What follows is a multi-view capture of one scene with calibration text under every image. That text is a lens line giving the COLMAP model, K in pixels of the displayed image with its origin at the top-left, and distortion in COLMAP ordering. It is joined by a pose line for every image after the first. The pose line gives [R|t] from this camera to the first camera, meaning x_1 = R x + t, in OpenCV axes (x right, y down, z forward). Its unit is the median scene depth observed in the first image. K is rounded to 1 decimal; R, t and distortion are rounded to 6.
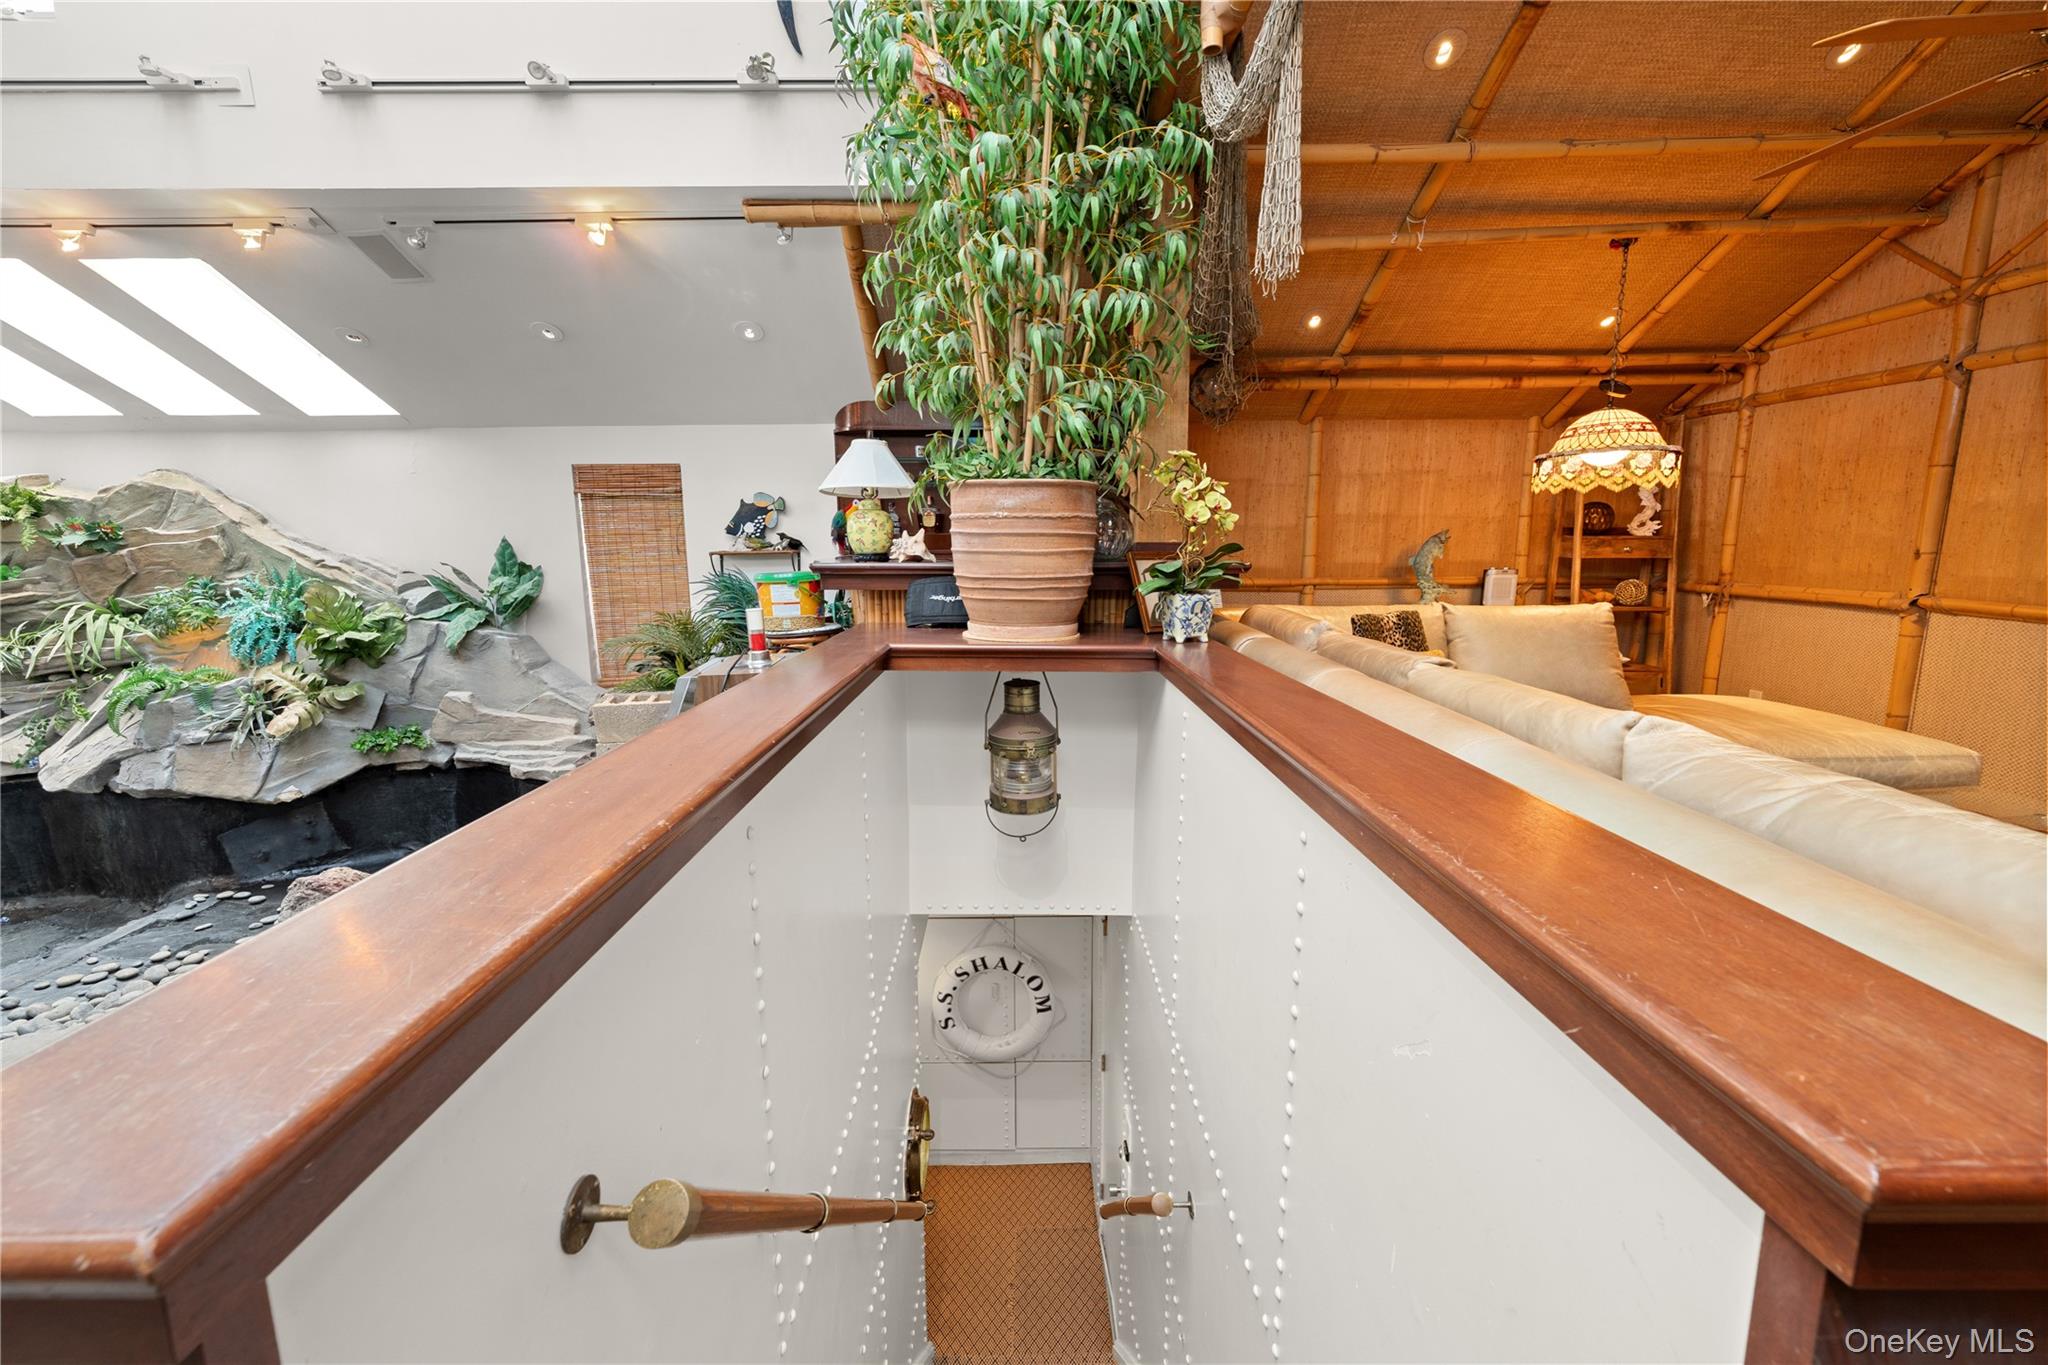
lens RADIAL K [[835.4, 0, 1019.6], [0, 835.4, 679.4], [0, 0, 1]] dist [0.001387, 0.000046]
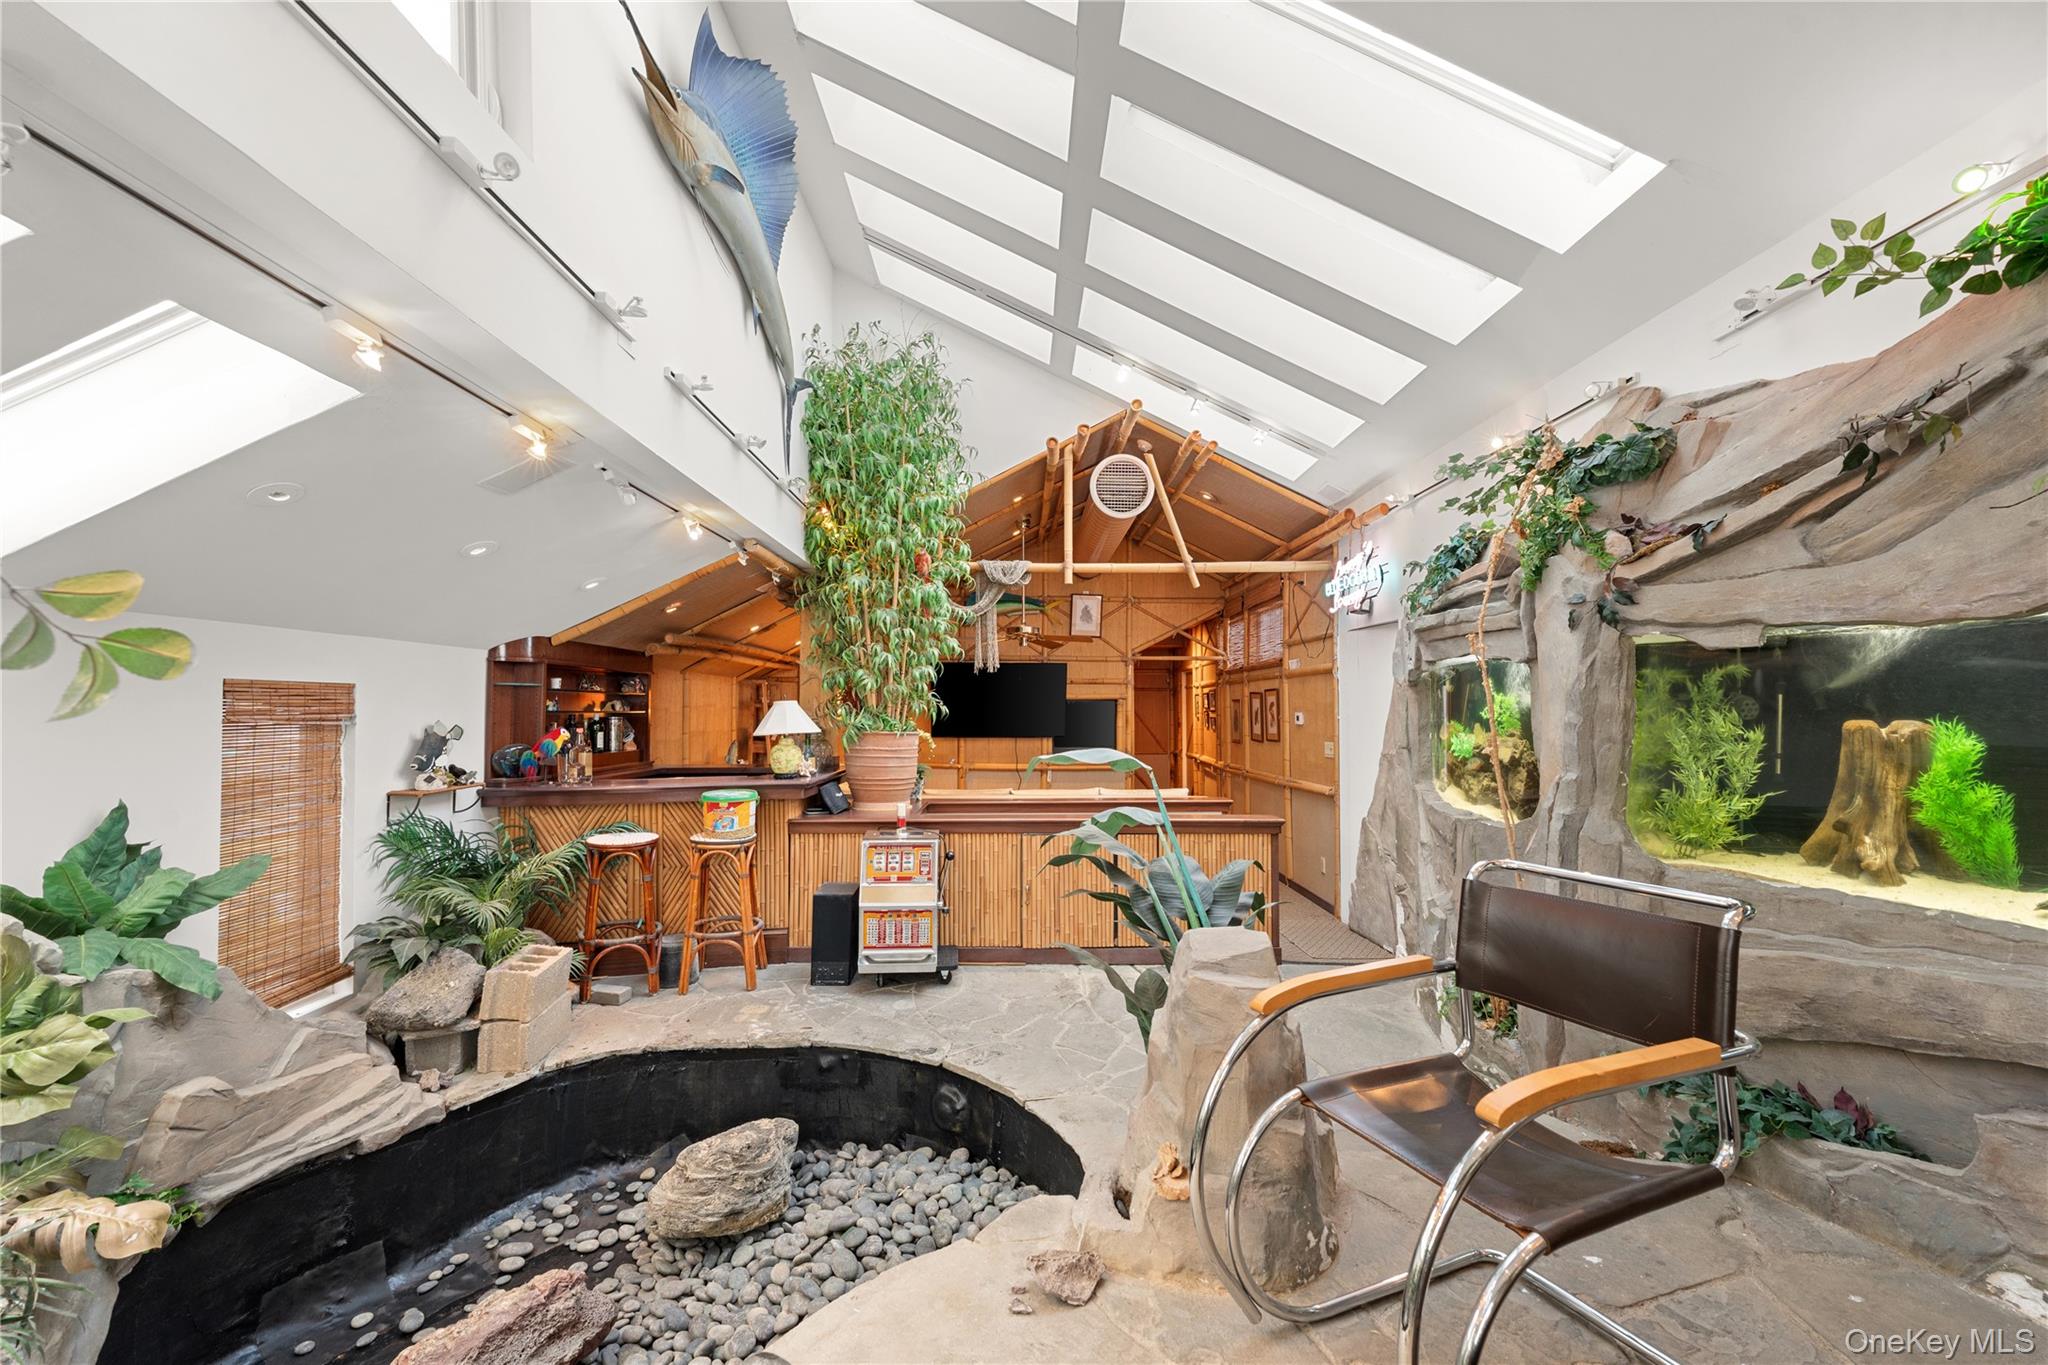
lens RADIAL K [[835.4, 0, 1024.7], [0, 835.4, 693.1], [0, 0, 1]] dist [0.001387, 0.000046]
pose [[-0.006073, 0.031171, 0.999496, -1.177750], [0.166233, 0.985638, -0.029728, -0.124146], [-0.986068, 0.165969, -0.011167, 0.401375]]
